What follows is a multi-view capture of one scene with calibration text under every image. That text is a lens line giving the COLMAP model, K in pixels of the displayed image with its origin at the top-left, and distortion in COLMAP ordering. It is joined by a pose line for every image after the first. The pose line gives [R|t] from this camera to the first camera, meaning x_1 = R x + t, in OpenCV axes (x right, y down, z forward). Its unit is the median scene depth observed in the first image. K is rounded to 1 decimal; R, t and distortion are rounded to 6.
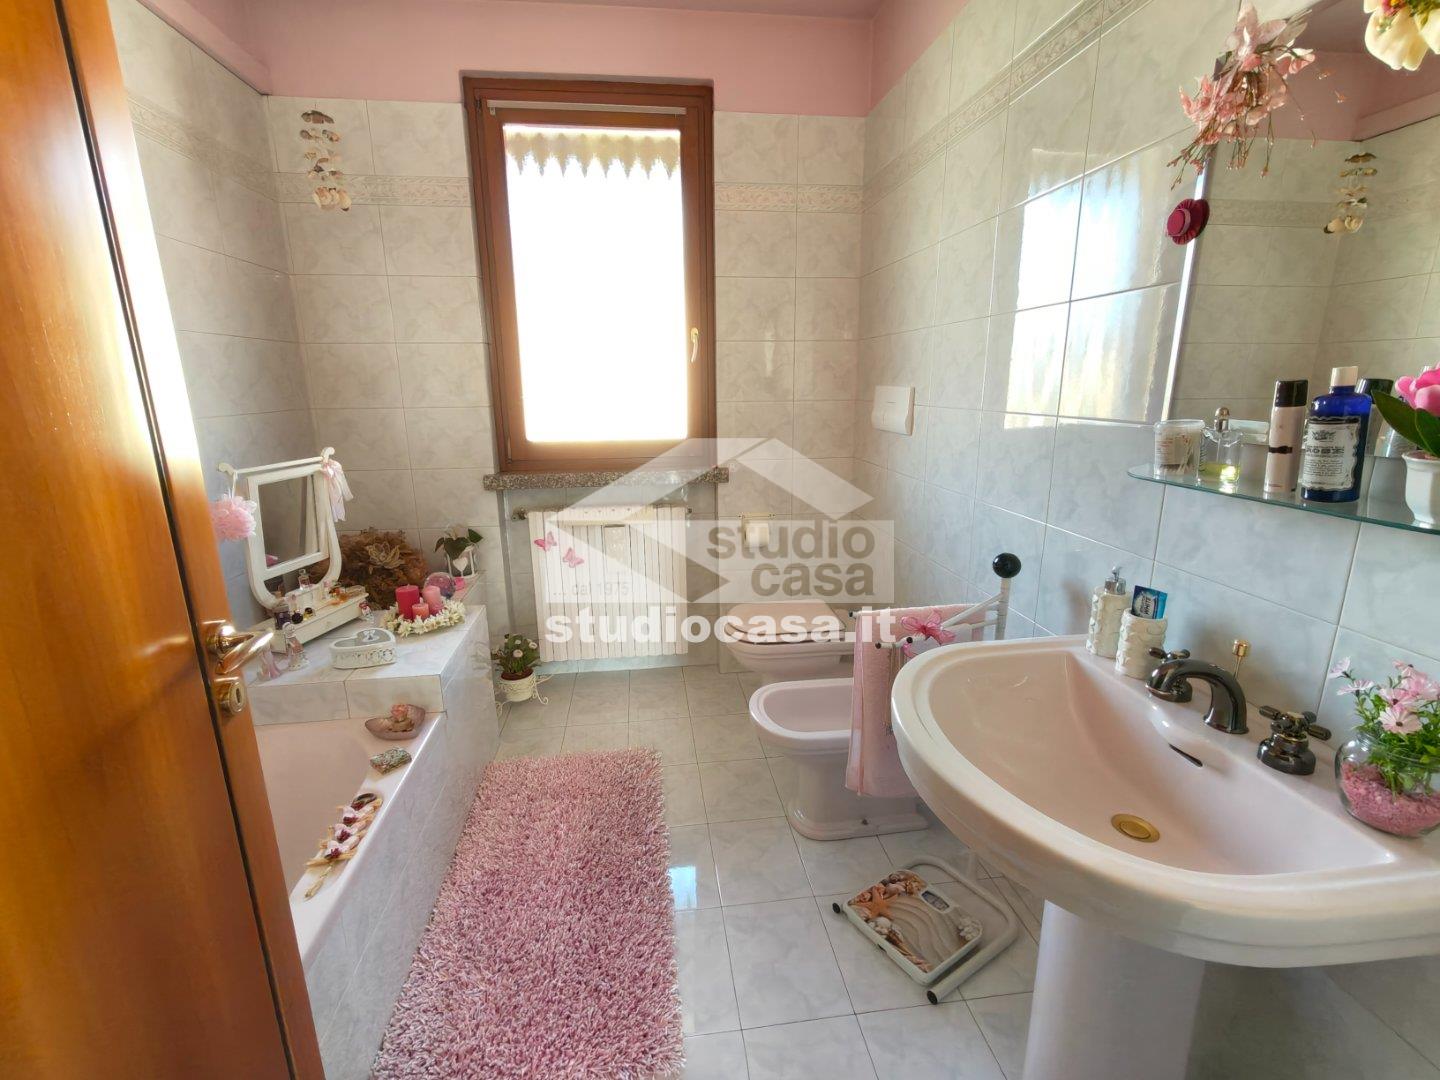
lens RADIAL K [[649.9, 0, 717.1], [0, 649.9, 541.8], [0, 0, 1]] dist [-0.003054, 0.000808]
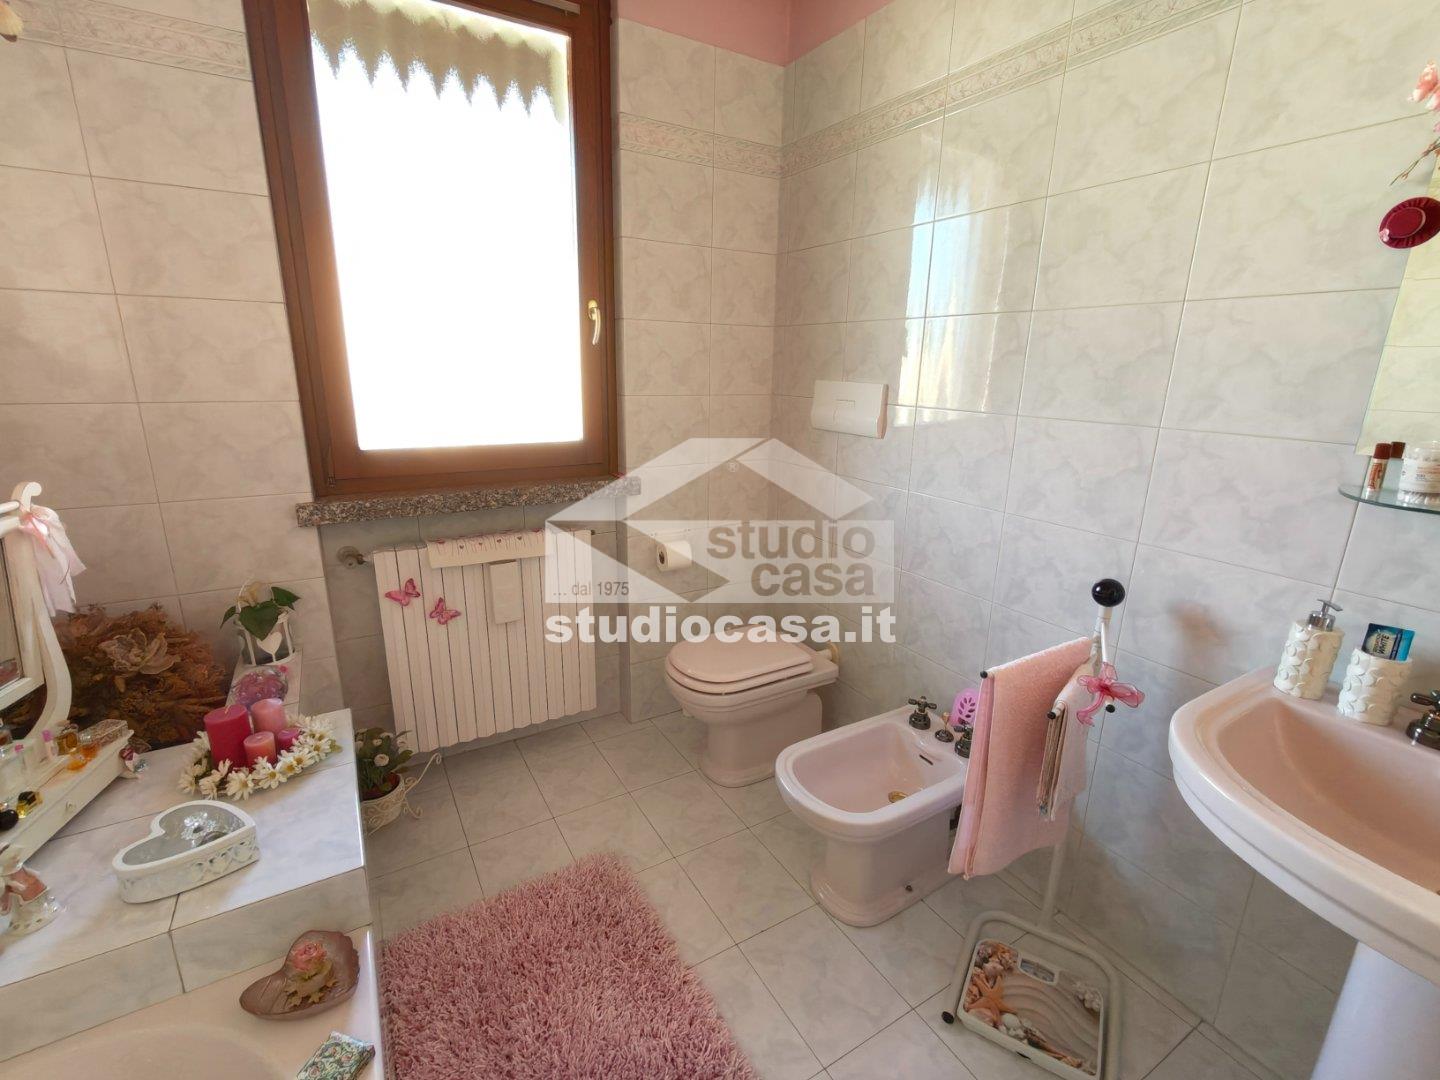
lens RADIAL K [[649.9, 0, 719.0], [0, 649.9, 541.8], [0, 0, 1]] dist [-0.003054, 0.000808]
pose [[0.916793, -0.079996, 0.391269, -0.269264], [0.069749, 0.996748, 0.040356, -0.073593], [-0.393225, -0.009707, 0.919391, 0.263746]]
